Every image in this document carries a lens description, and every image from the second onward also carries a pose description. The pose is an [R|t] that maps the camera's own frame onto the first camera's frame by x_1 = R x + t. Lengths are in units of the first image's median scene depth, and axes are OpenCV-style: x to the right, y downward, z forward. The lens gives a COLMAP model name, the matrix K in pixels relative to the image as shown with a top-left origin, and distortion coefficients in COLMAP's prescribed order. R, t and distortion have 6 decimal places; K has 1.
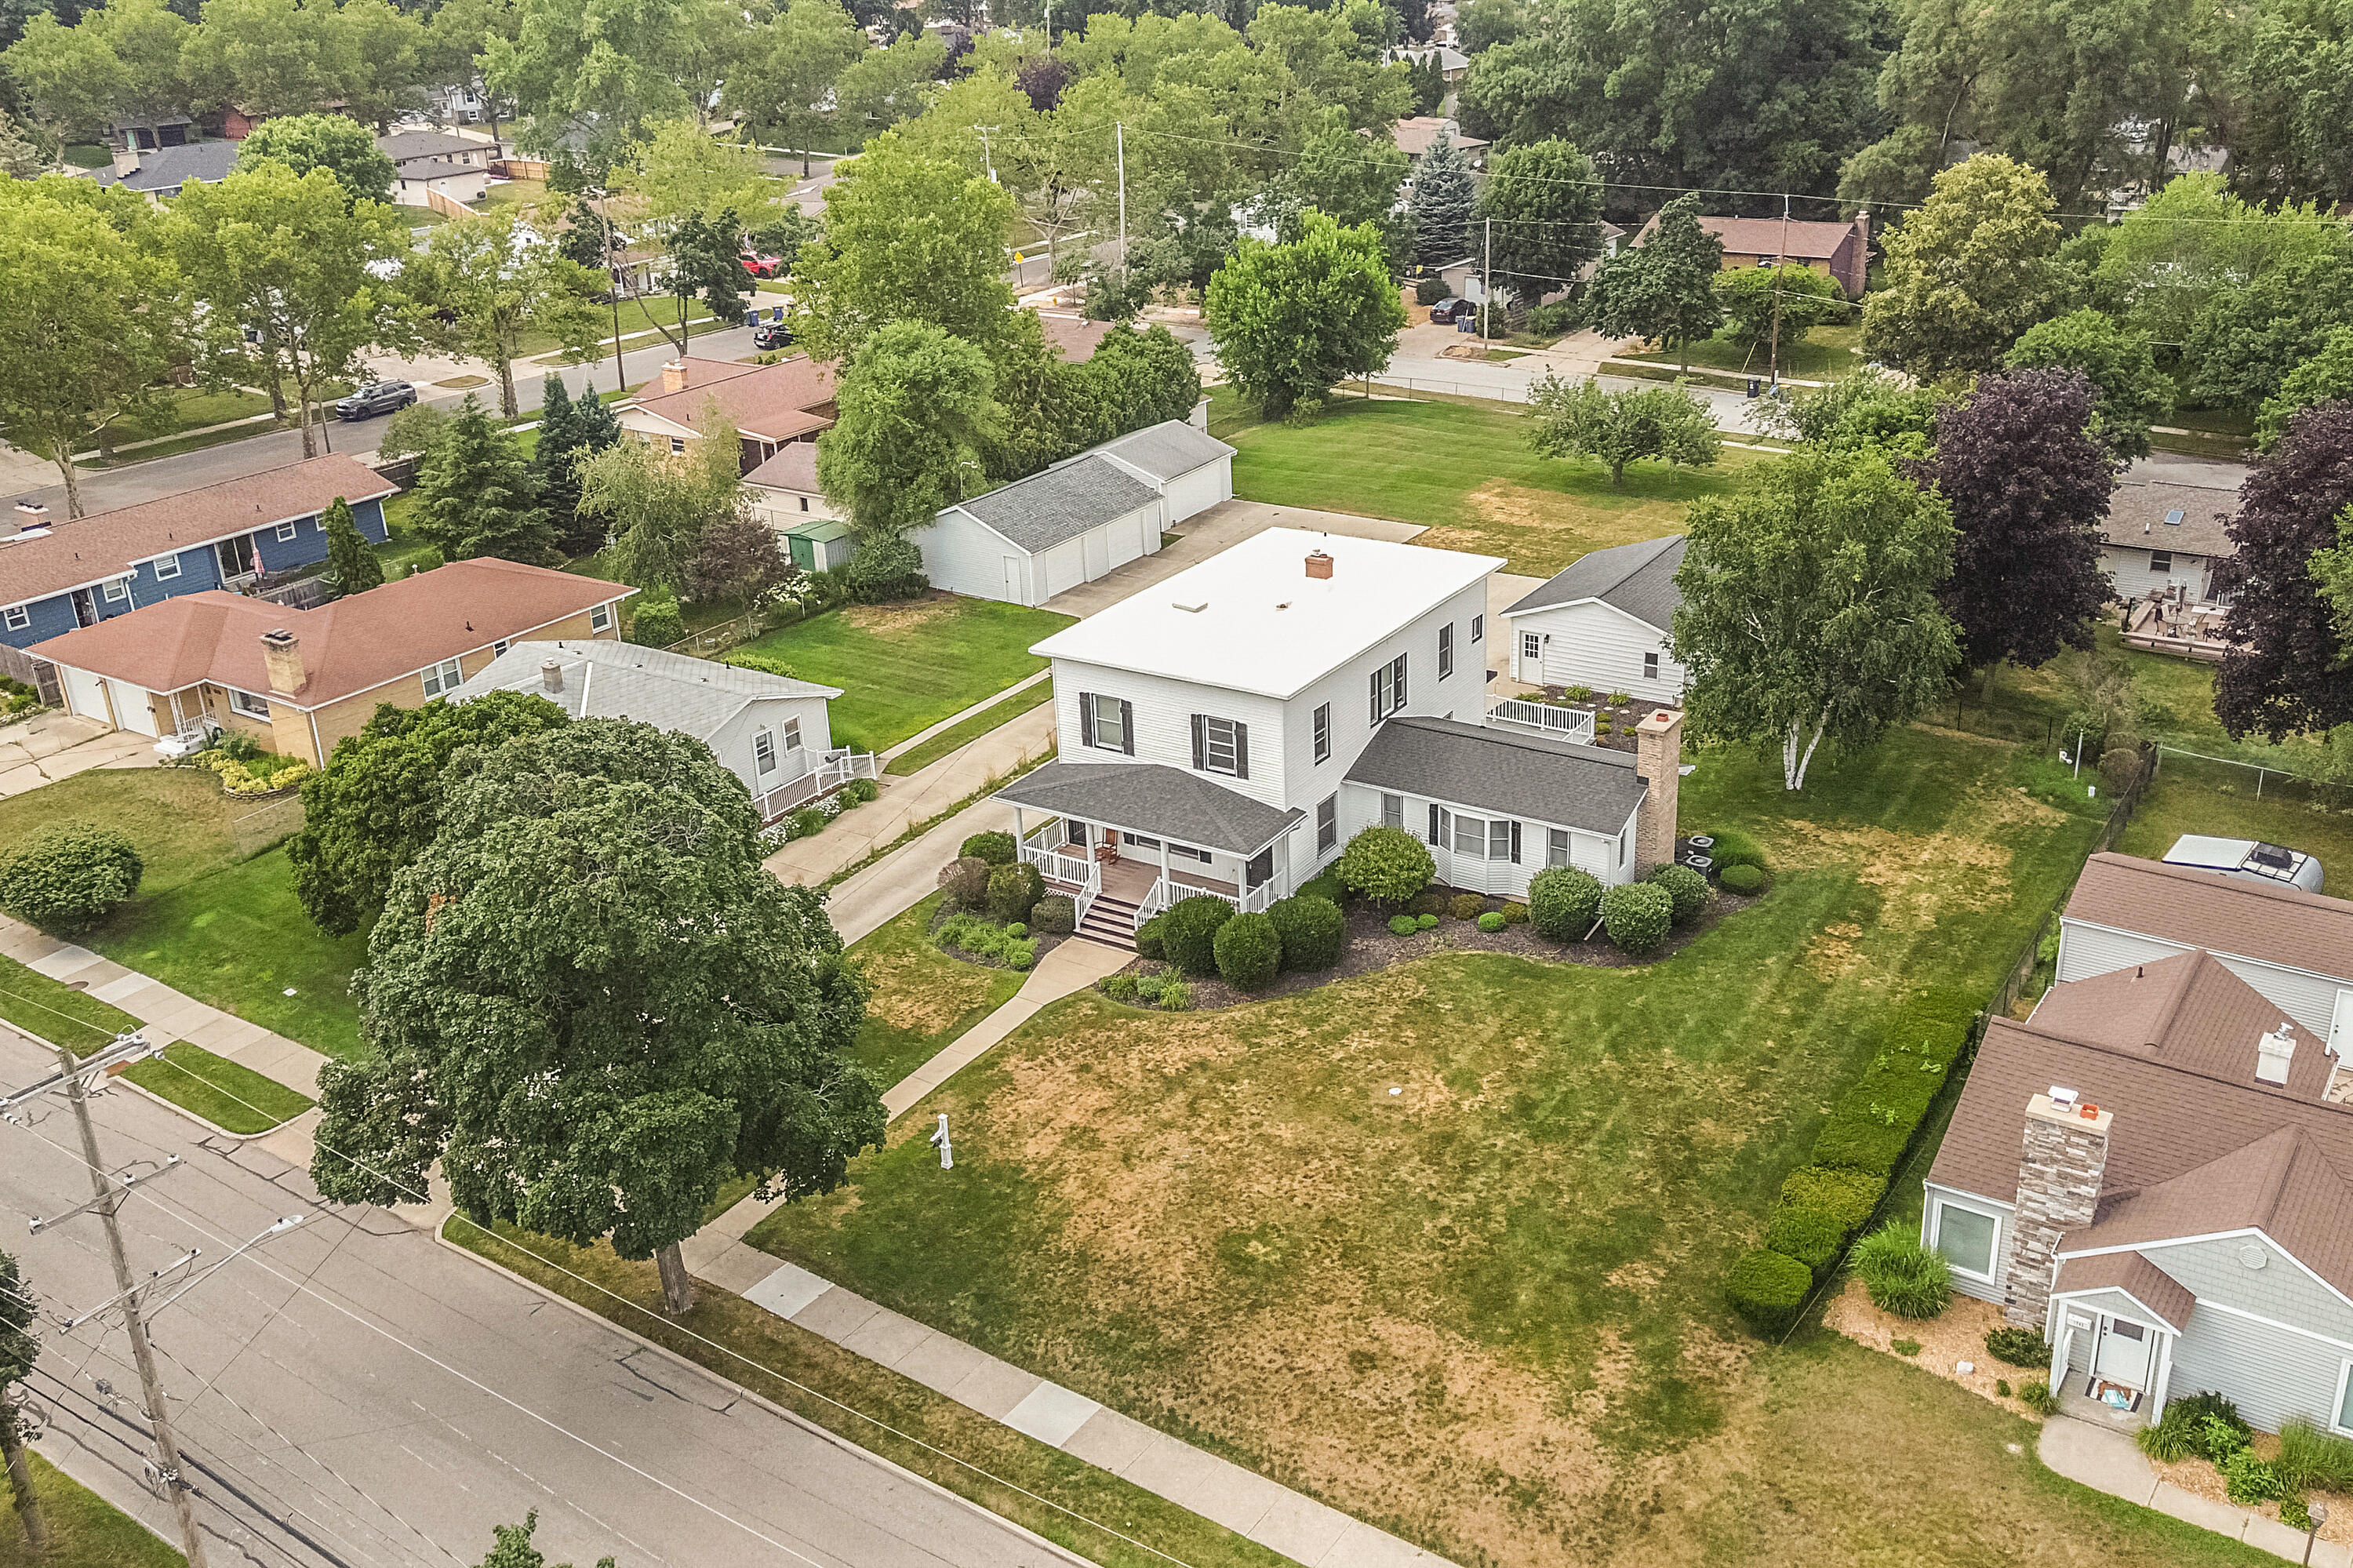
lens RADIAL K [[2235.4, 0, 1185.9], [0, 2235.4, 748.0], [0, 0, 1]] dist [-0.001219, 0.026205]
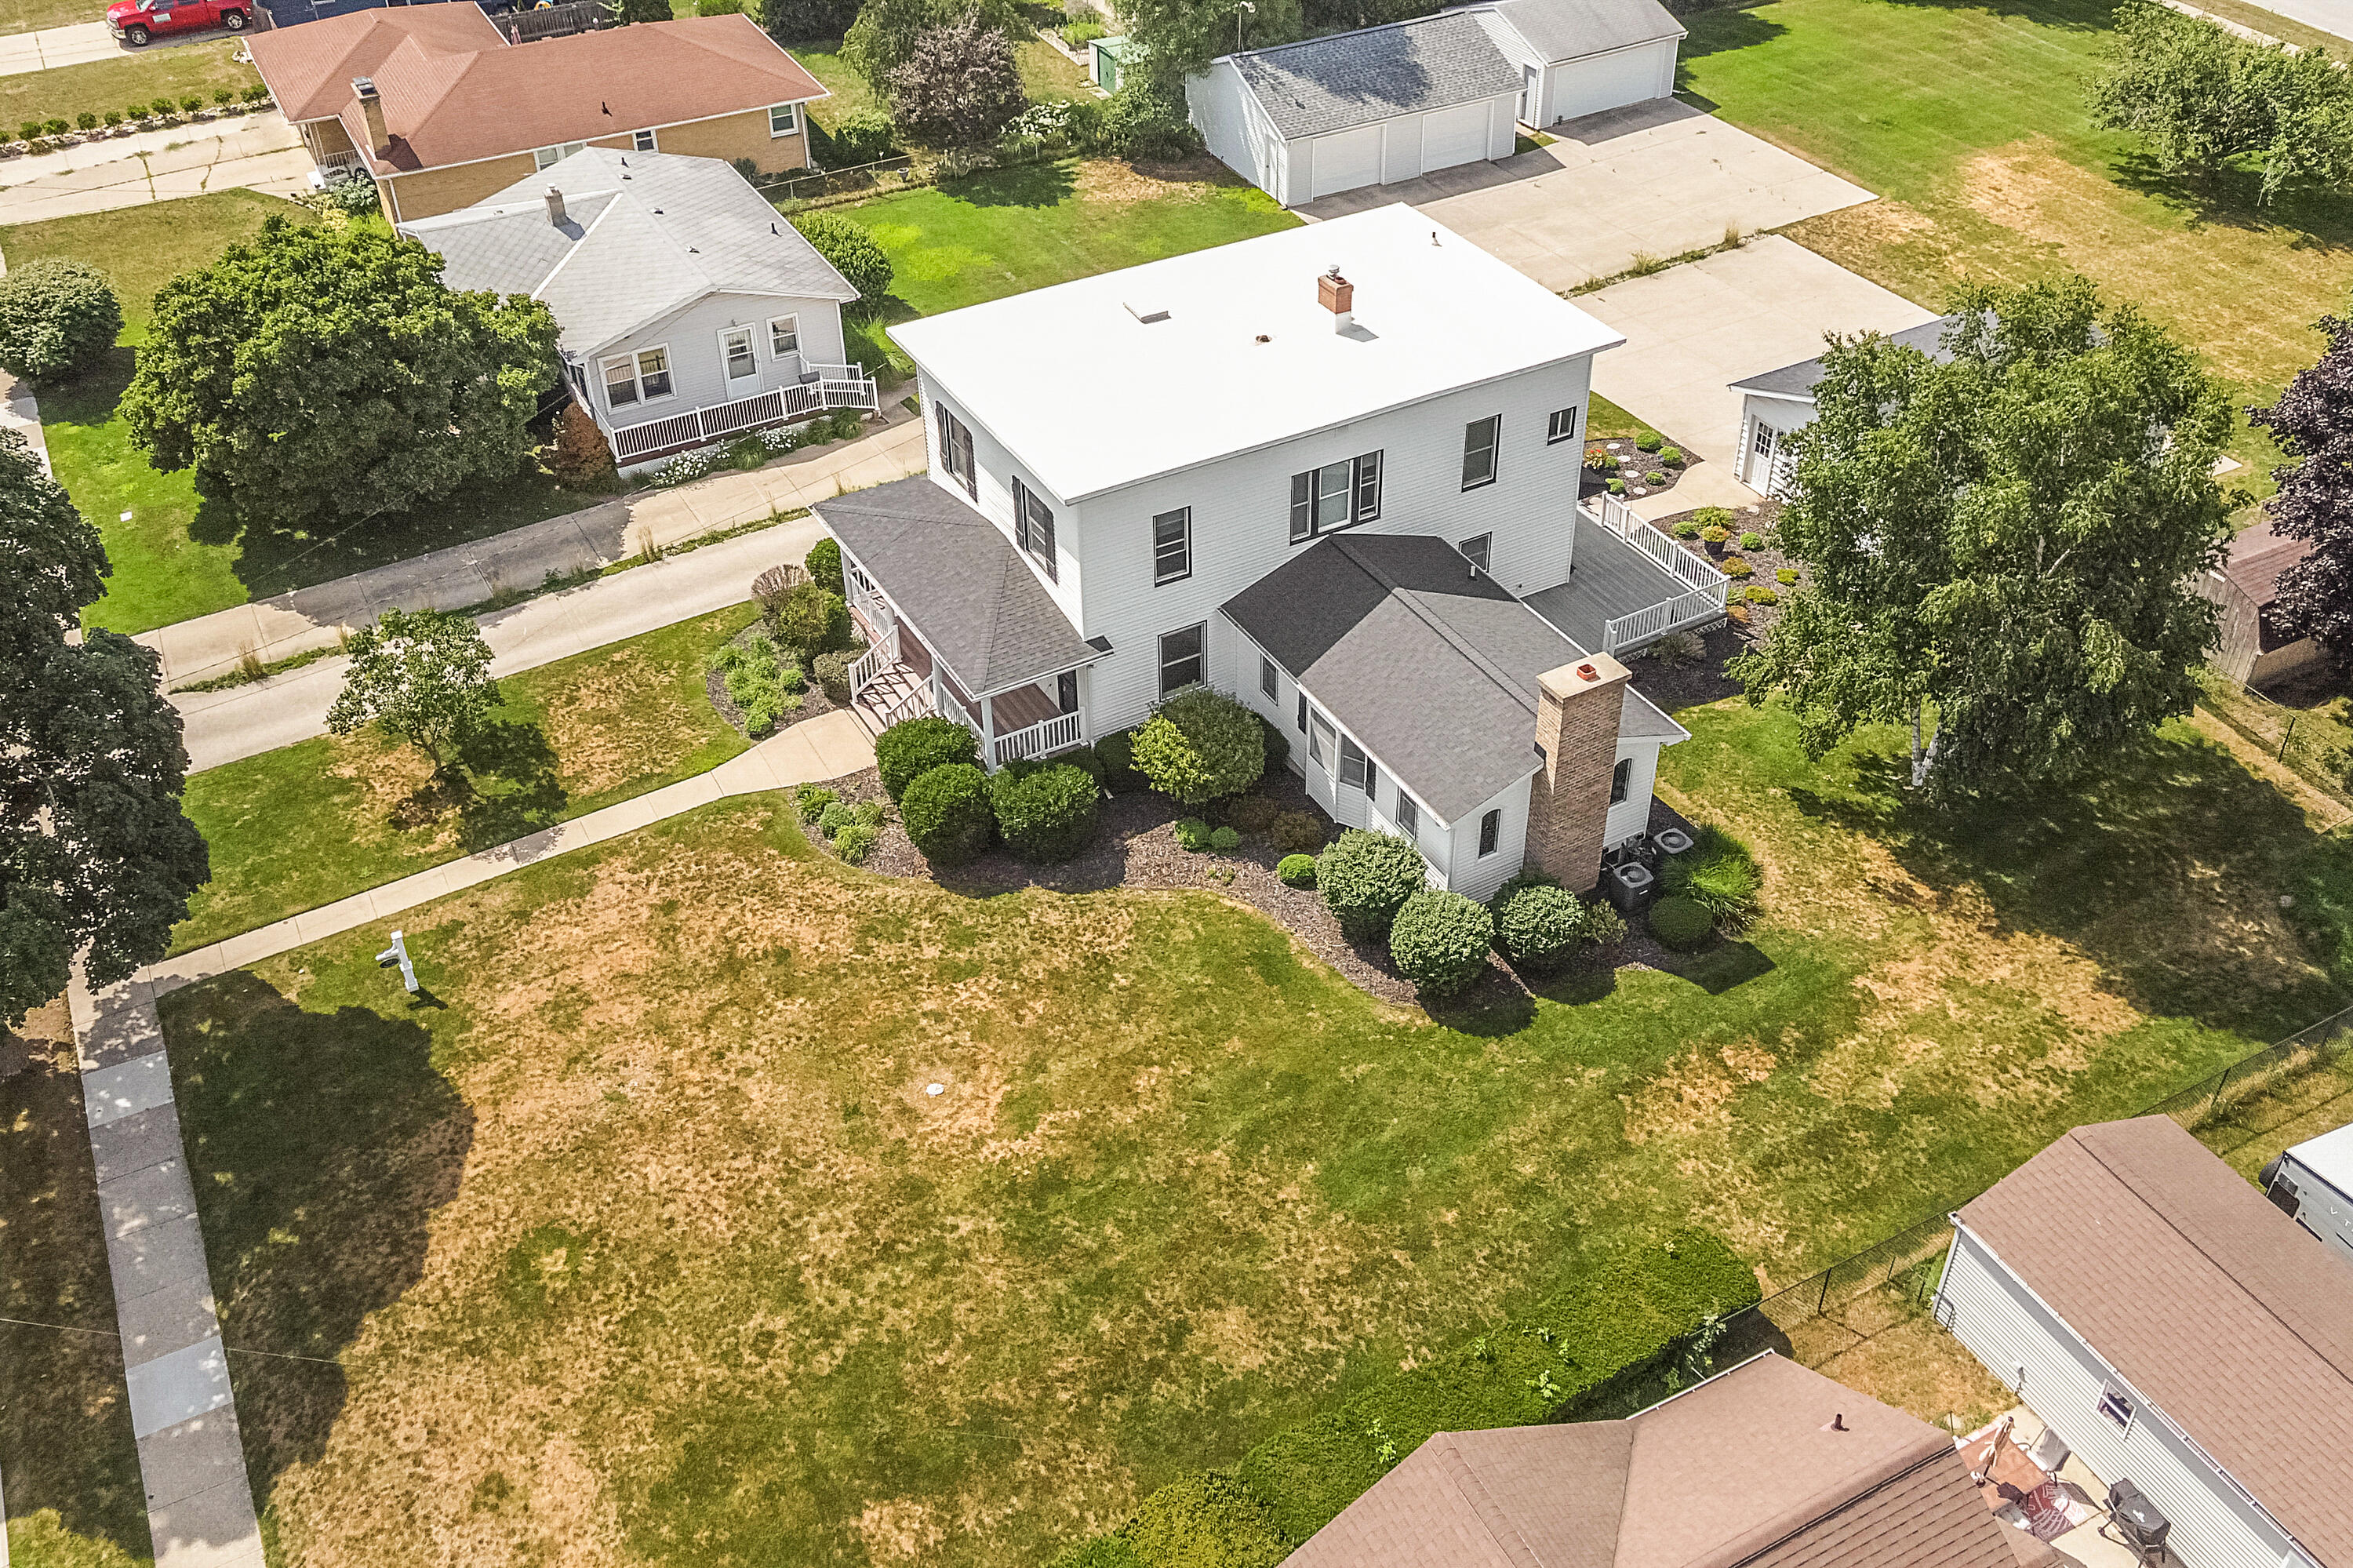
lens RADIAL K [[2235.4, 0, 1185.9], [0, 2235.4, 748.0], [0, 0, 1]] dist [-0.001219, 0.026205]
pose [[0.882540, 0.301063, -0.361225, 0.362194], [-0.195235, 0.933433, 0.300975, -0.172015], [0.427792, -0.195099, 0.882570, 0.370433]]
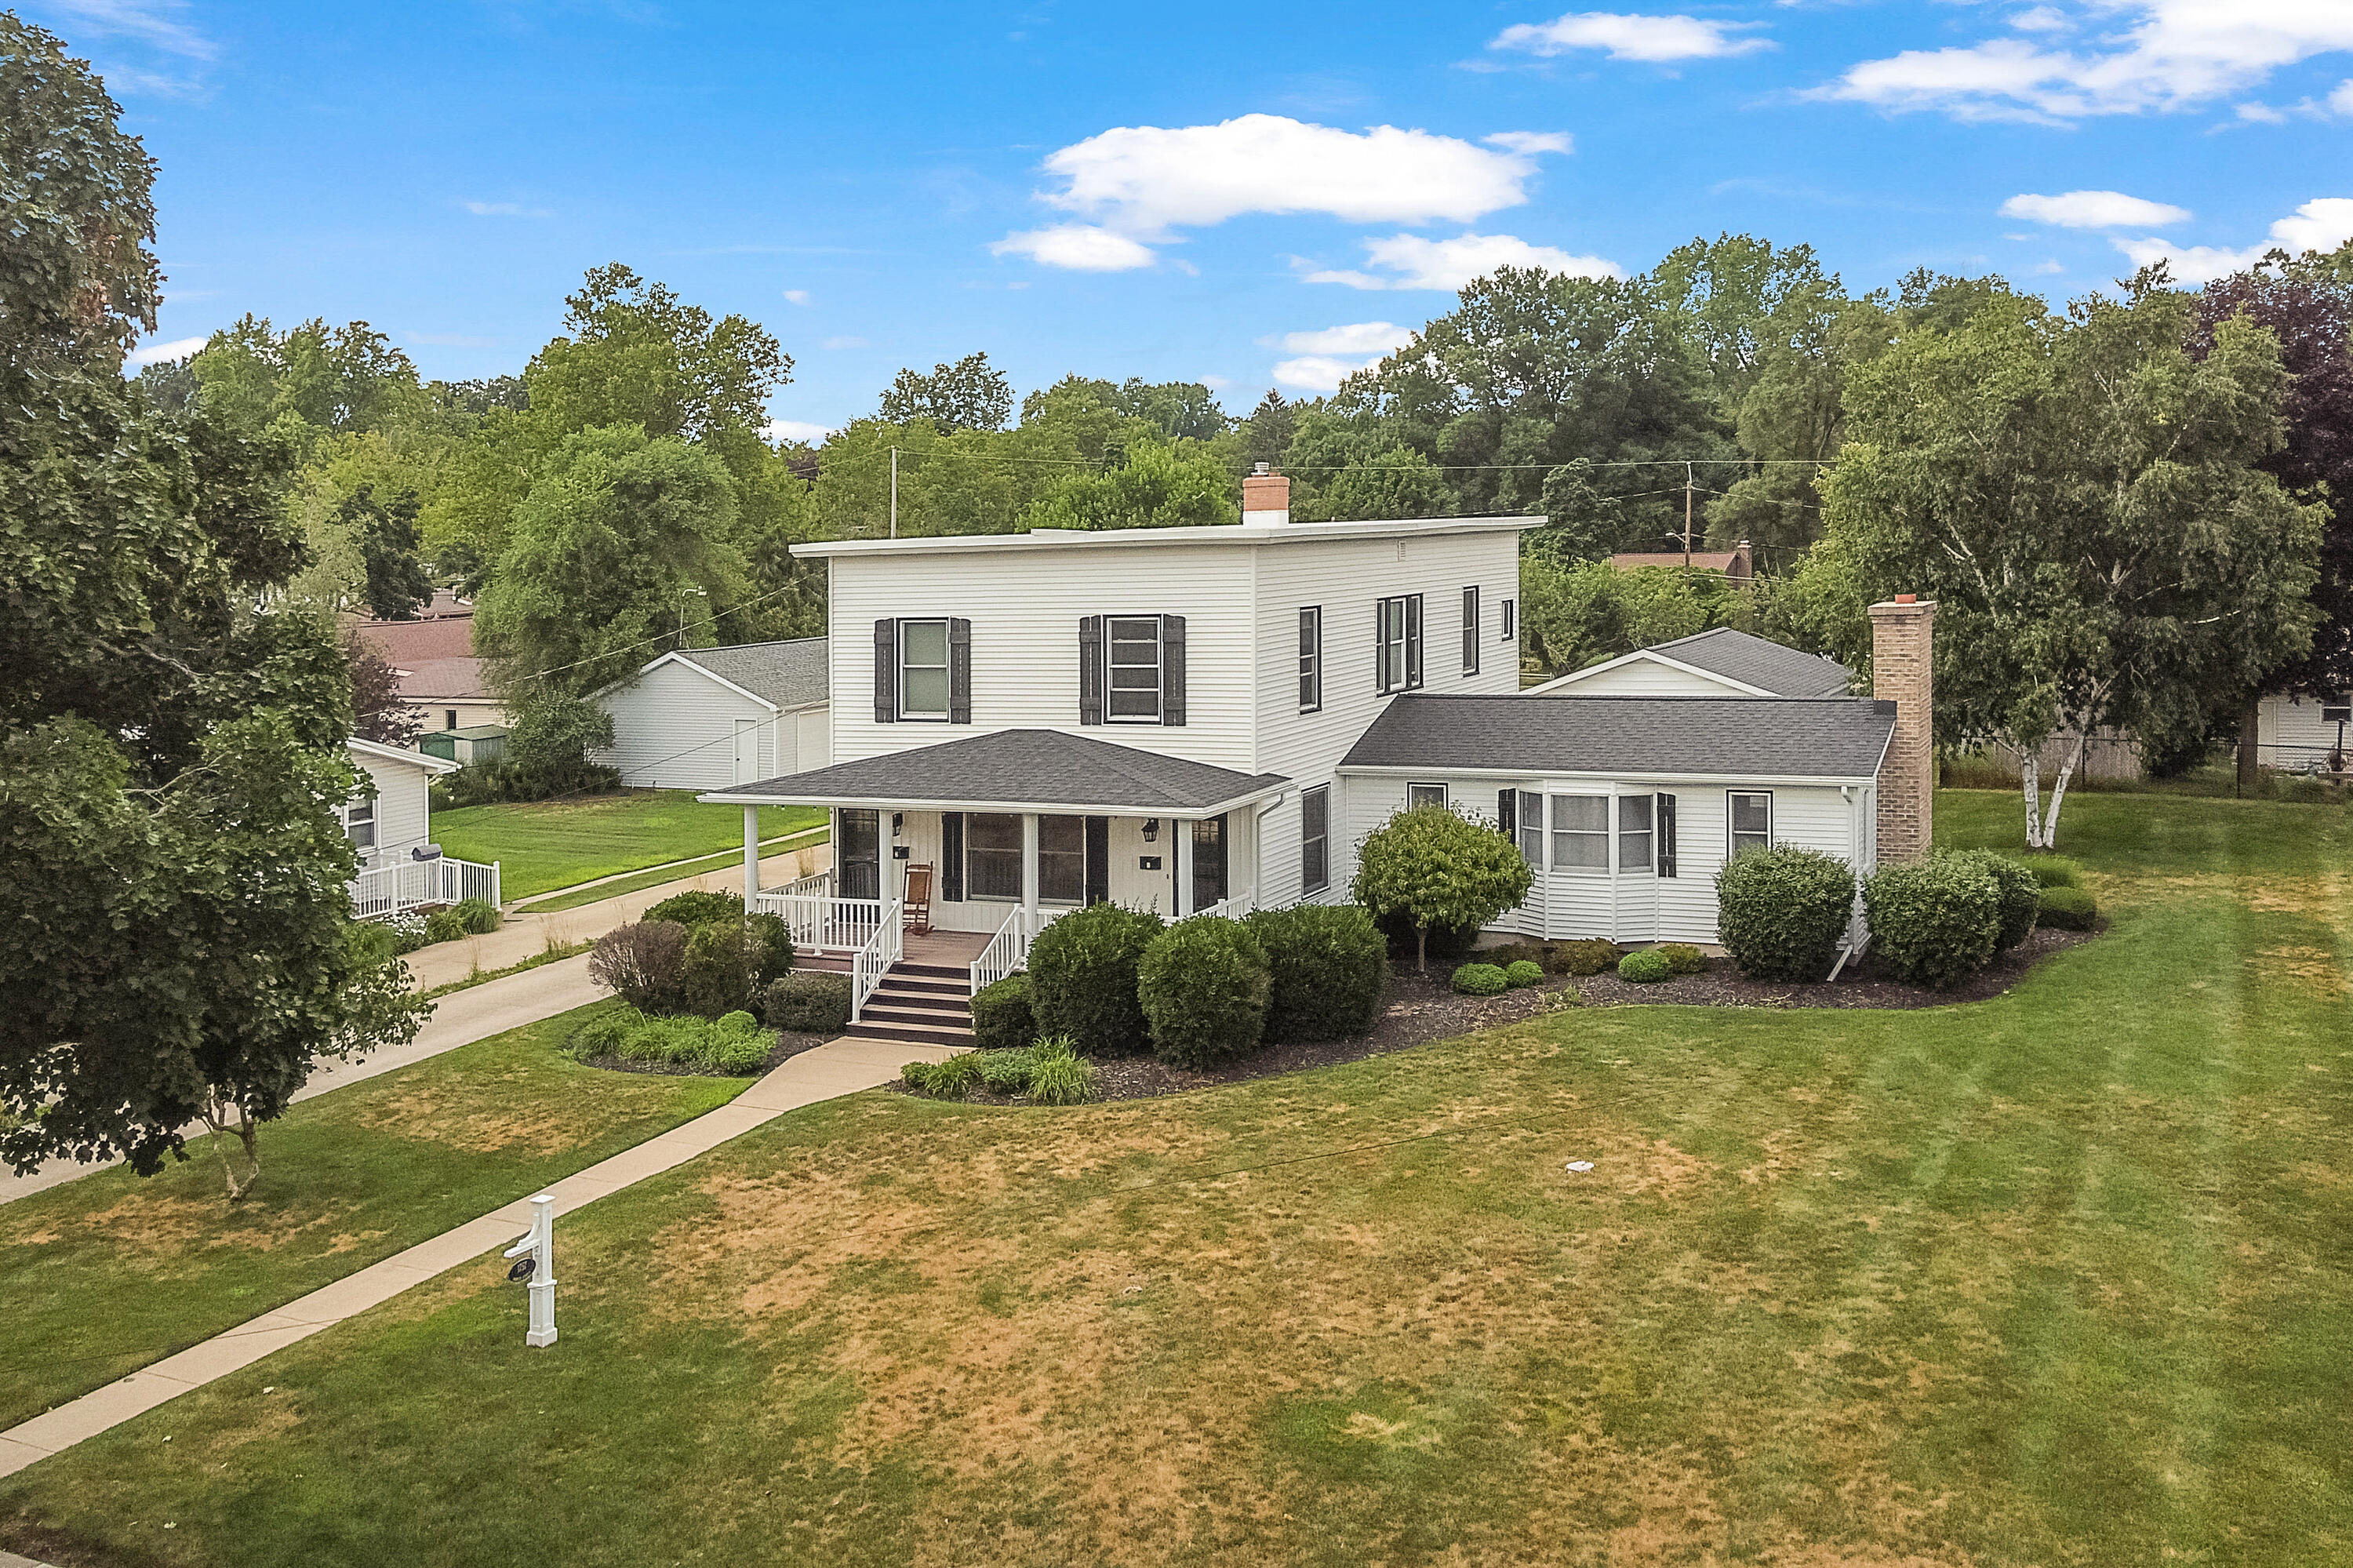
lens RADIAL K [[2225.3, 0, 1245.3], [0, 2225.3, 477.2], [0, 0, 1]] dist [-0.021316, 0.078809]
pose [[0.989162, 0.041597, 0.140815, -0.039126], [0.017805, 0.917975, -0.396239, 0.184036], [-0.145747, 0.394452, 0.907285, 0.494977]]
